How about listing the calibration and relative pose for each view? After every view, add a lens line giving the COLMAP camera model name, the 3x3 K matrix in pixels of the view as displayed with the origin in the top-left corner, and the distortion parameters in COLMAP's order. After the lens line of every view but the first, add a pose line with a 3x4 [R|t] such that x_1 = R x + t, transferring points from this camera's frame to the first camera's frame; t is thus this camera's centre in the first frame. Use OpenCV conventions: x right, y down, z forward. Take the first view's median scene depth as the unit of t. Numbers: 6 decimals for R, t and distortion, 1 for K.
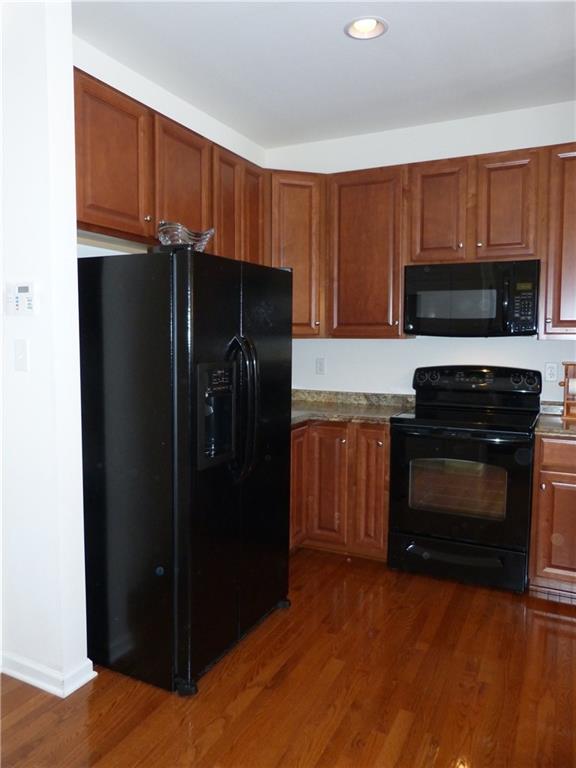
lens RADIAL K [[573.9, 0, 284.2], [0, 573.9, 368.9], [0, 0, 1]] dist [-0.018024, -0.006651]
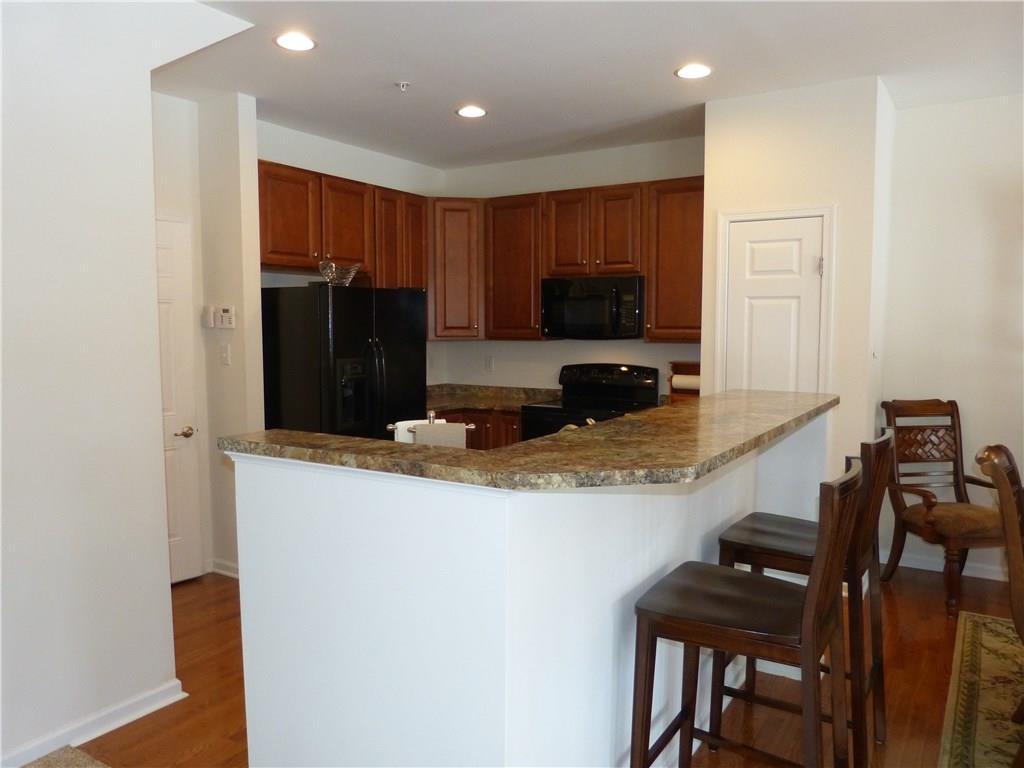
lens RADIAL K [[765.2, 0, 511.8], [0, 765.2, 384.9], [0, 0, 1]] dist [-0.018024, -0.006651]
pose [[0.994229, 0.007578, -0.107009, 0.320337], [-0.006044, 0.999874, 0.014648, 0.016088], [0.107106, -0.013916, 0.994150, -0.581914]]
